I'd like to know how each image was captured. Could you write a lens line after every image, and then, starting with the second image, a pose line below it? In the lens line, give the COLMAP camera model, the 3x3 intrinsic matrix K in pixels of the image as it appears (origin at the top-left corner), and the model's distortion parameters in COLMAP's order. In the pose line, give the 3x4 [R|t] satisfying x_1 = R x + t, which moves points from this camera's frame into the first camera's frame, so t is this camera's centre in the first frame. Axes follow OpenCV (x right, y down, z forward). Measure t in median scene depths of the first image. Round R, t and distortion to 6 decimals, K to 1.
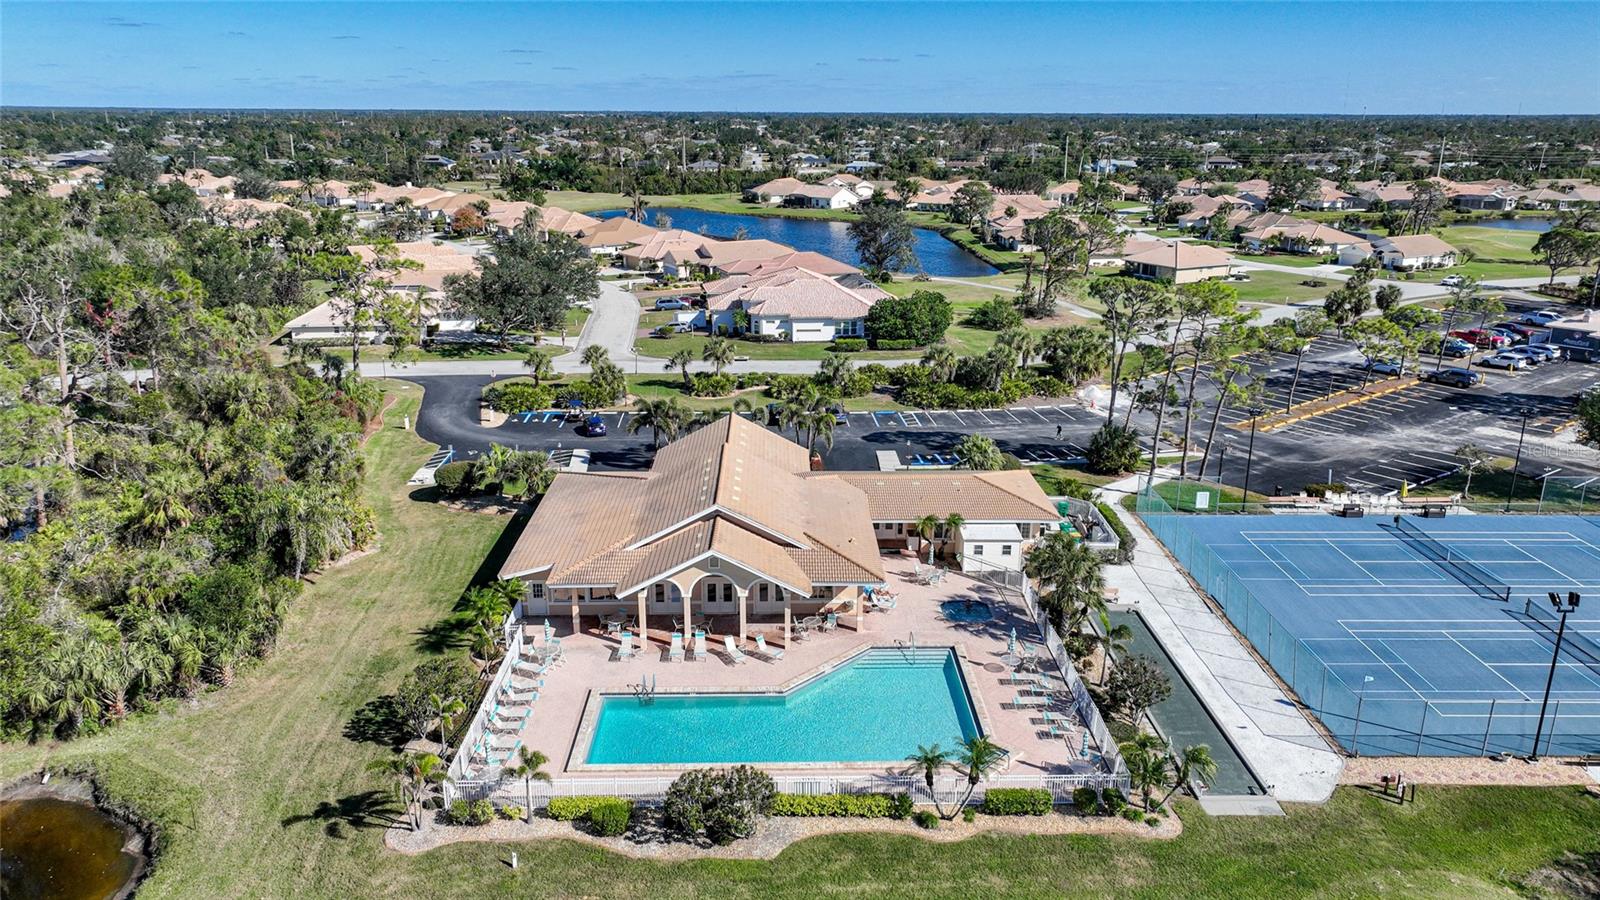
lens RADIAL K [[1128.4, 0, 800.3], [0, 1128.4, 456.3], [0, 0, 1]] dist [0.001433, 0.012836]
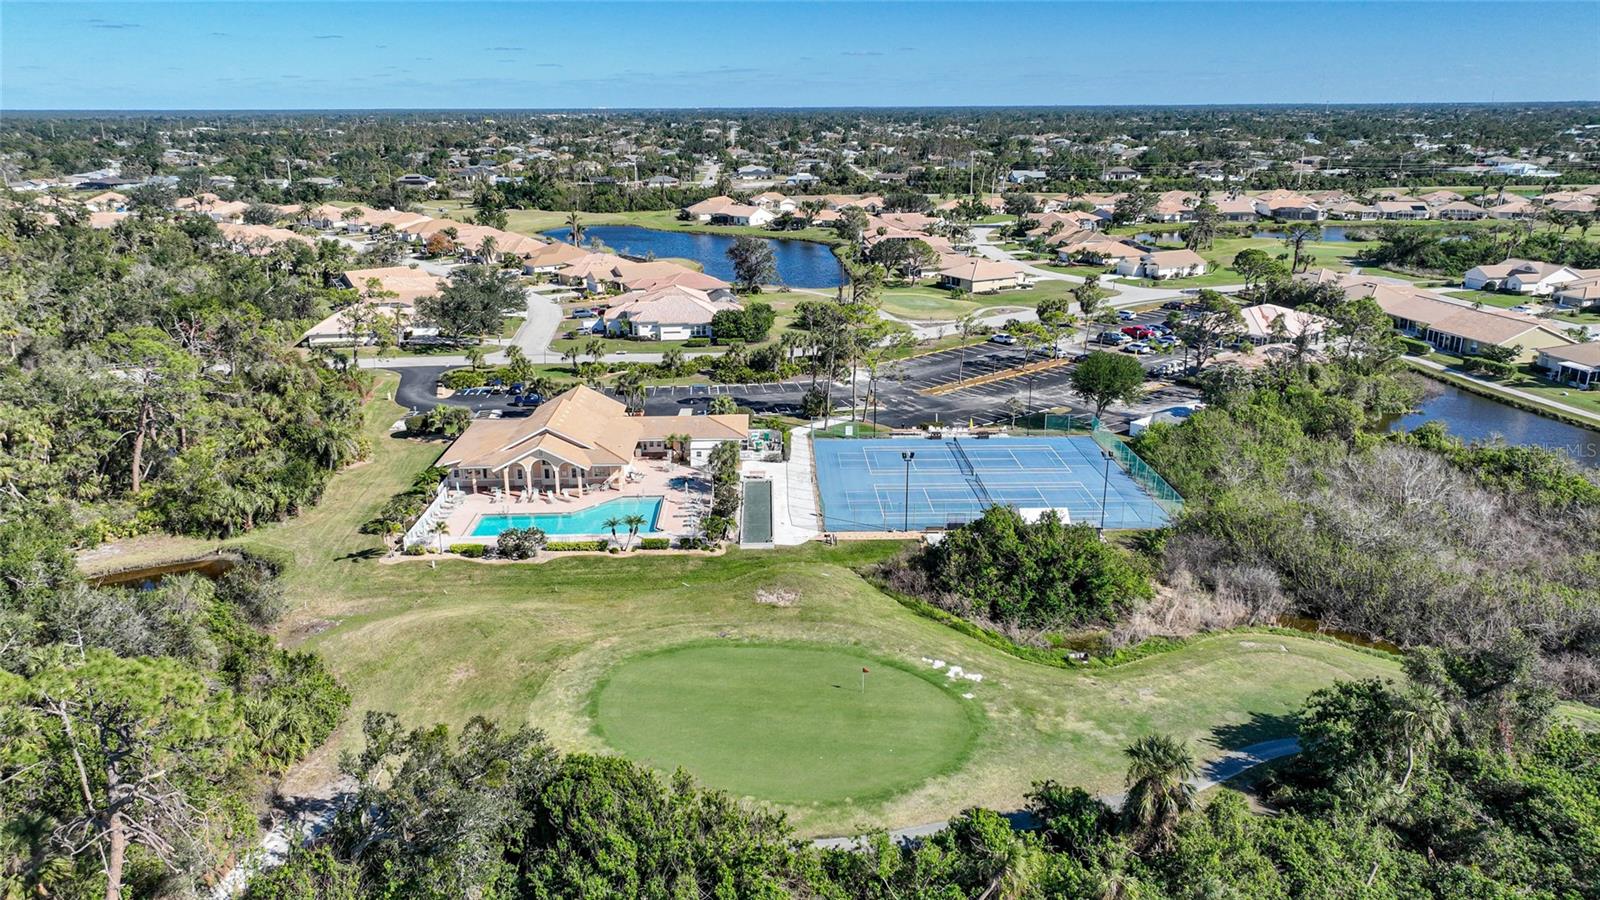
lens RADIAL K [[1128.4, 0, 797.0], [0, 1128.4, 455.9], [0, 0, 1]] dist [0.001433, 0.012836]
pose [[0.999901, -0.013012, 0.005318, 0.225241], [0.012989, 0.999906, 0.004375, 0.058280], [-0.005374, -0.004305, 0.999976, -0.617926]]
